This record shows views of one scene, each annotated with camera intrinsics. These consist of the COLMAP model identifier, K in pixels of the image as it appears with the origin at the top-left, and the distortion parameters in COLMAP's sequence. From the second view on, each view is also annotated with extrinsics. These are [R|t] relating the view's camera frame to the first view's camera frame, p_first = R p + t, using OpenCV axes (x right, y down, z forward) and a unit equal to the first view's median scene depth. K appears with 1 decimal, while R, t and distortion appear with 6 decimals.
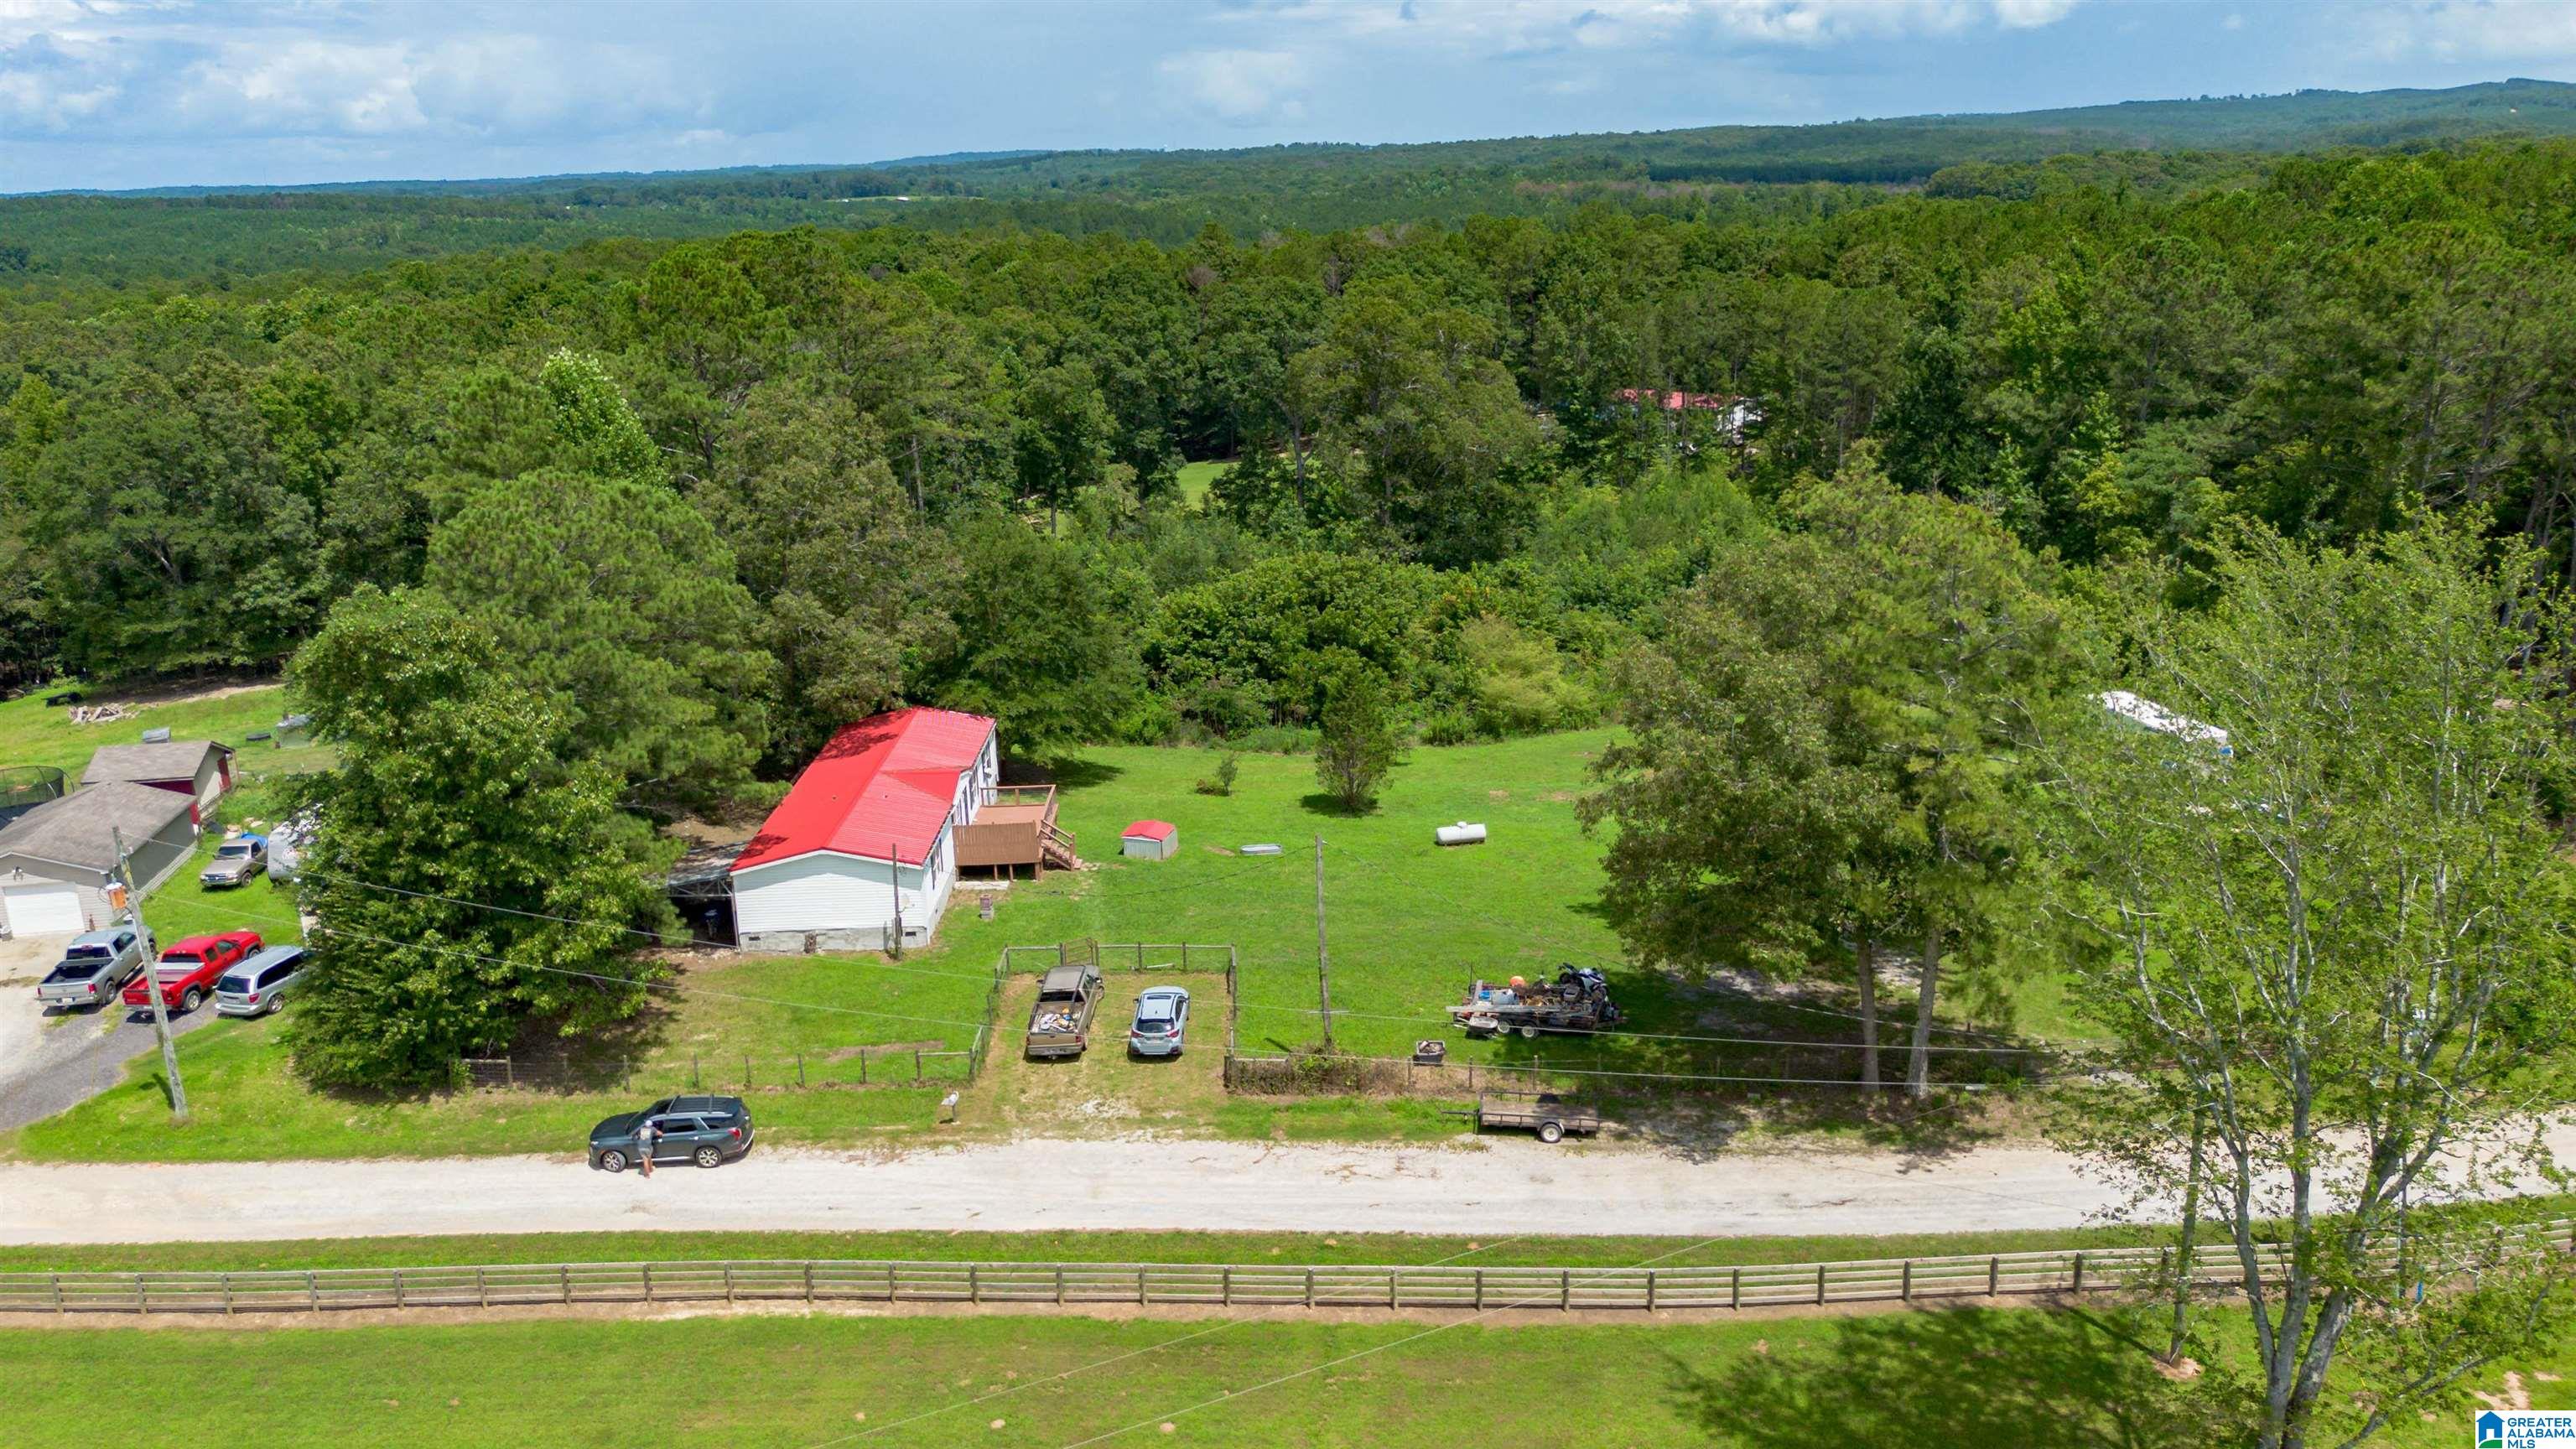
lens RADIAL K [[1936.8, 0, 1289.4], [0, 1936.8, 727.1], [0, 0, 1]] dist [0.058909, 0.000961]
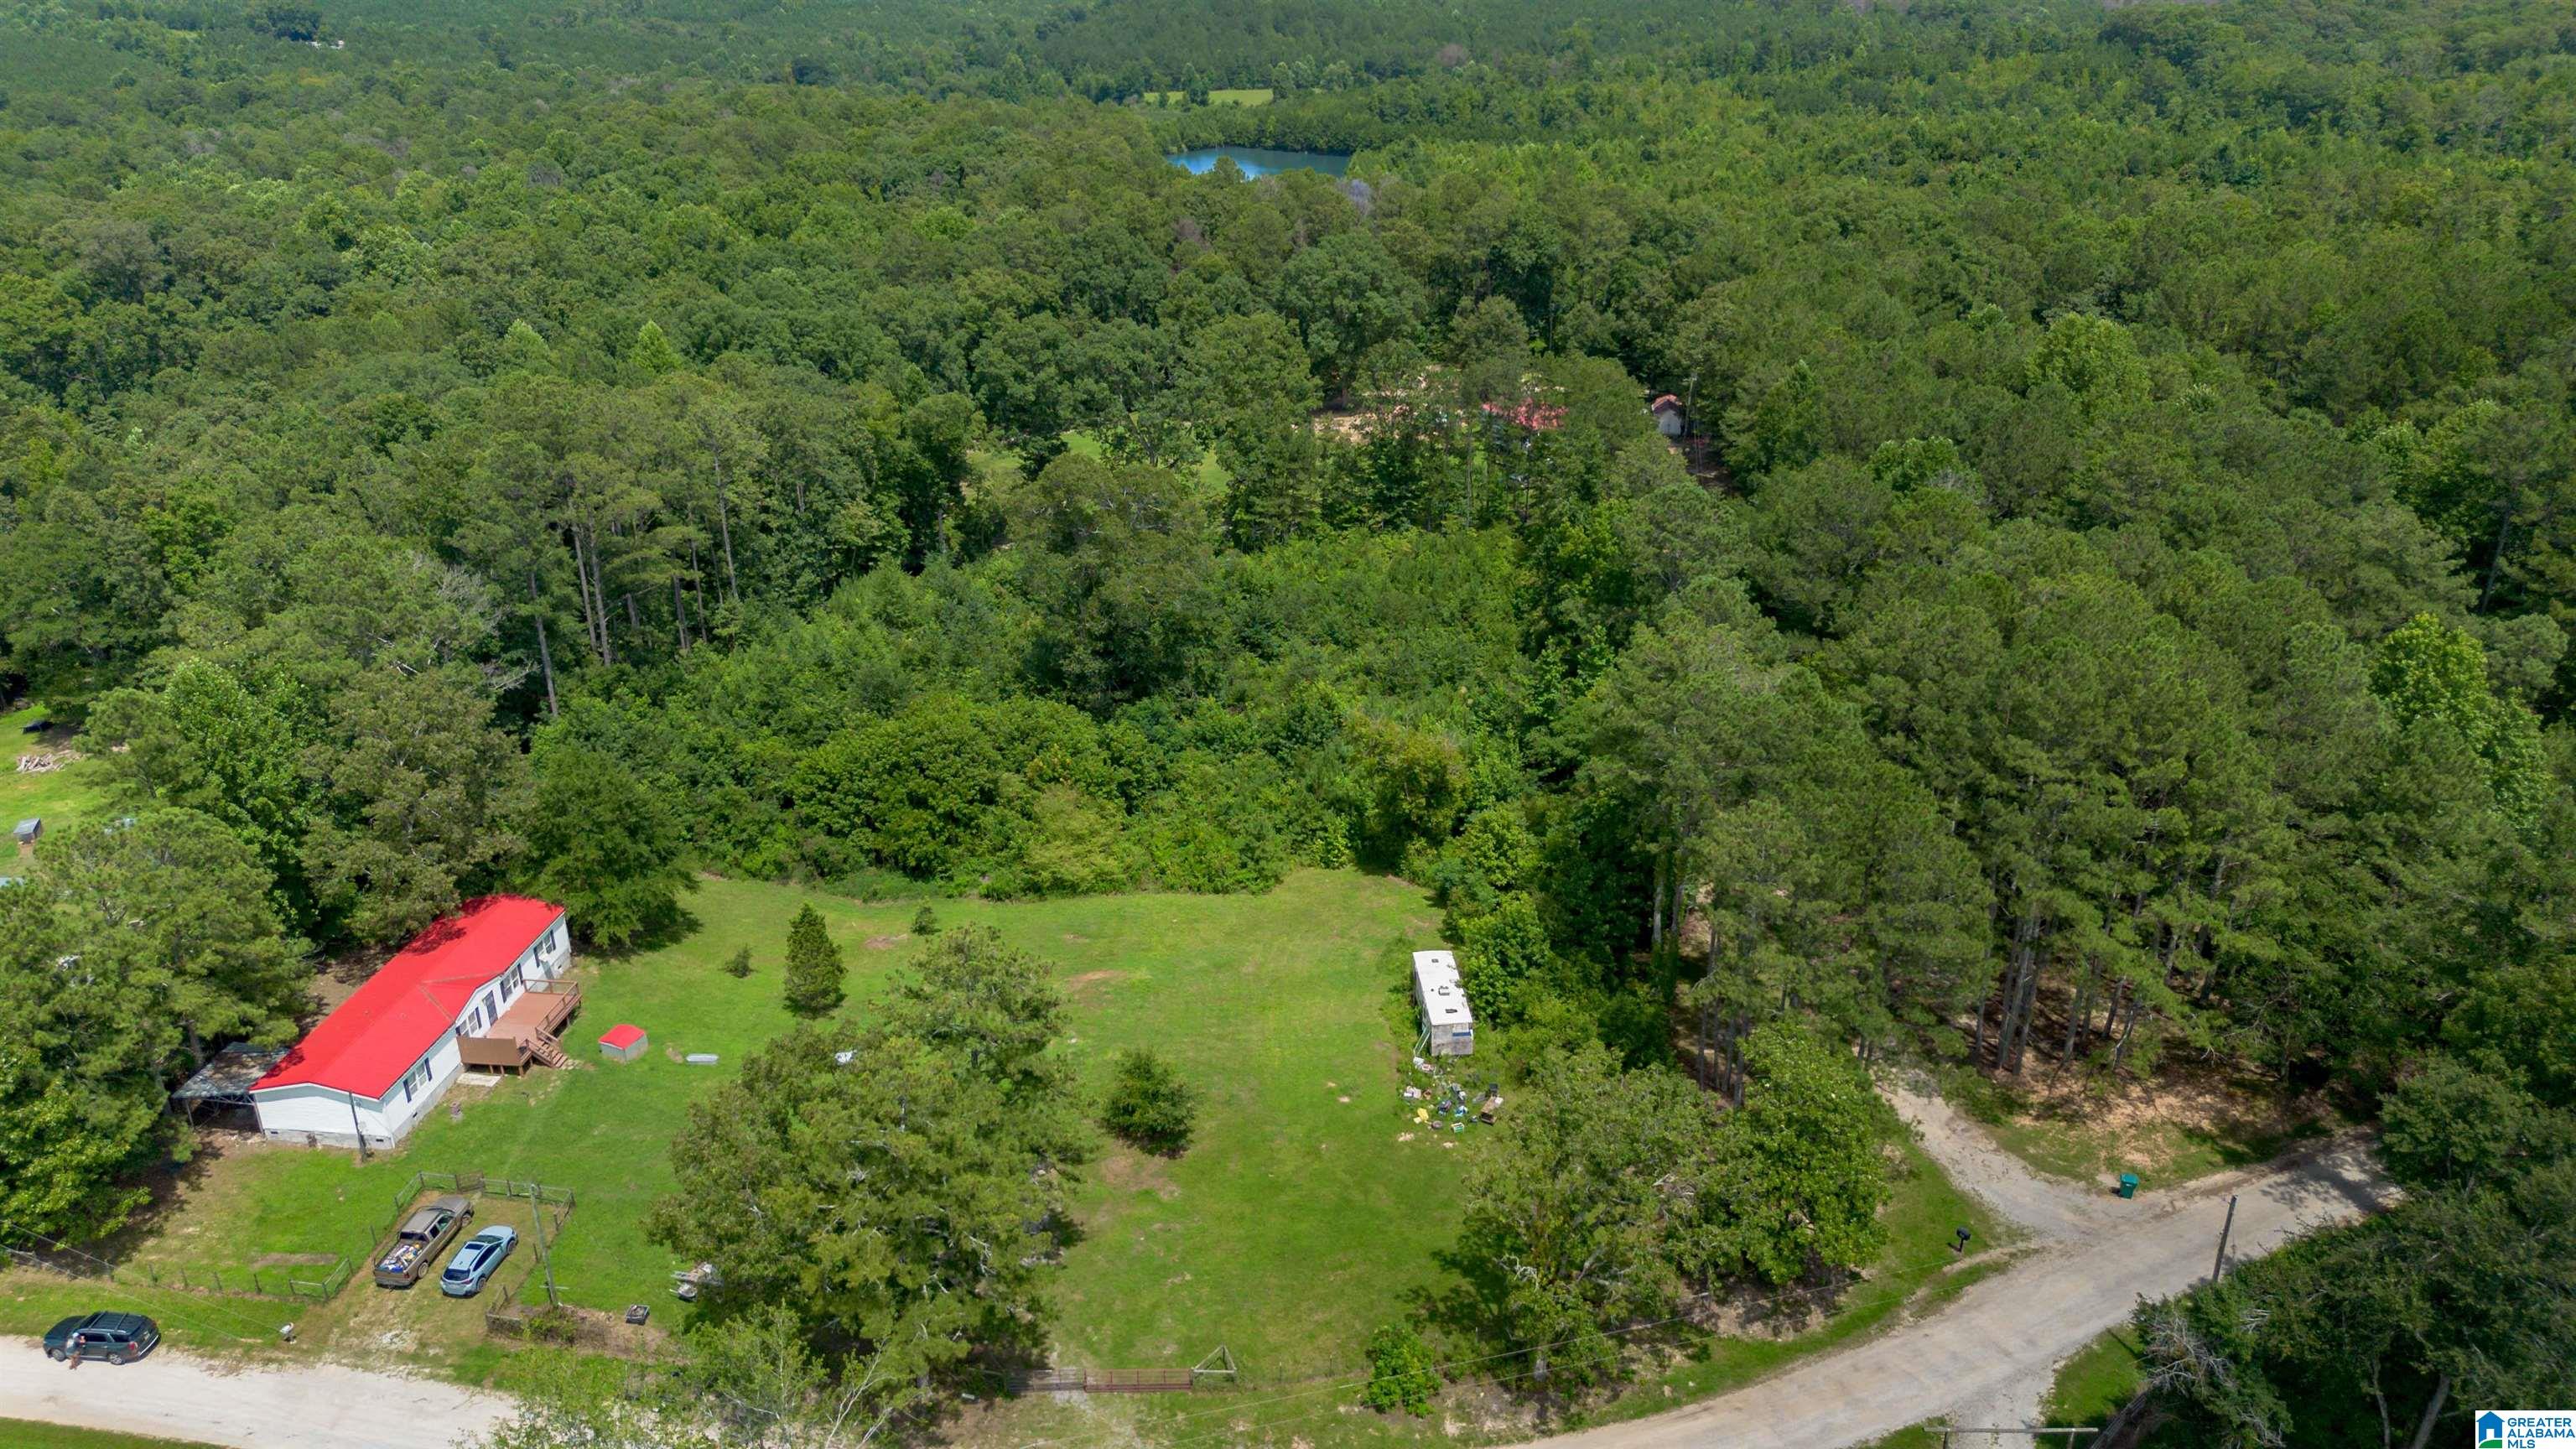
lens RADIAL K [[1843.6, 0, 1290.7], [0, 1843.6, 721.2], [0, 0, 1]] dist [0.045076, -0.050403]
pose [[0.992115, 0.076489, -0.099284, 0.376950], [-0.063056, 0.989240, 0.132019, -0.273601], [0.108314, -0.124717, 0.986263, -0.136063]]
